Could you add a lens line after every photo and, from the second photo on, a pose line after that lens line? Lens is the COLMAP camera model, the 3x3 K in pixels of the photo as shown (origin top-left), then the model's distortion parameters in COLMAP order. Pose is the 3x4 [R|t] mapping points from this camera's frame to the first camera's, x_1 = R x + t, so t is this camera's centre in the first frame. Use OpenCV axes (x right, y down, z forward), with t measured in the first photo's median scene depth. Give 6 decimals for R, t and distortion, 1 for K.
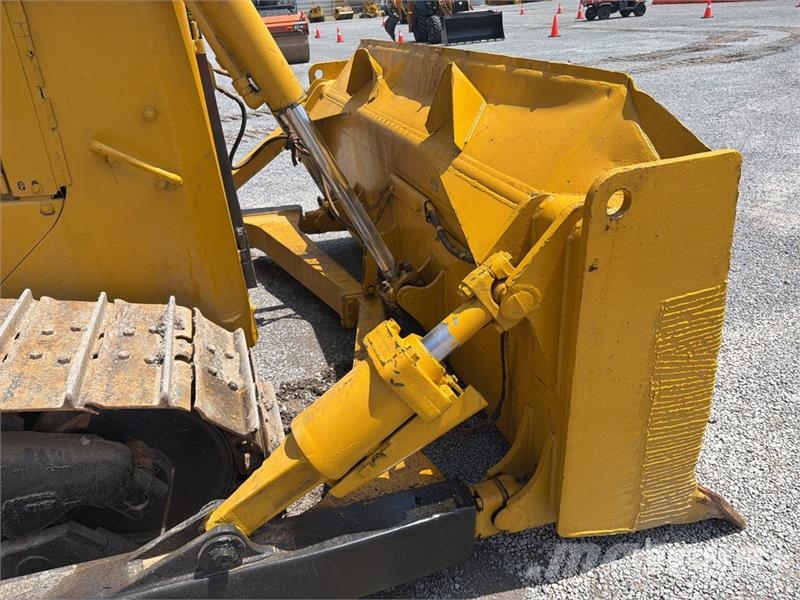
lens RADIAL K [[564.8, 0, 398.9], [0, 564.8, 313.9], [0, 0, 1]] dist [-0.004534, 0.000727]
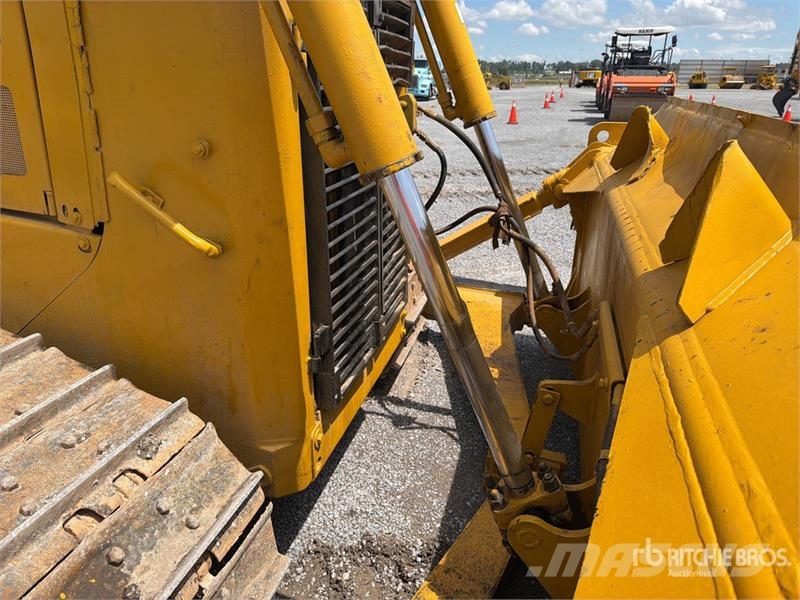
lens RADIAL K [[567.5, 0, 397.9], [0, 567.5, 305.8], [0, 0, 1]] dist [0.005929, -0.007057]
pose [[0.832260, 0.278984, -0.479073, 0.086706], [-0.323645, 0.946111, -0.011286, -0.148199], [0.450107, 0.164443, 0.877703, 0.323506]]
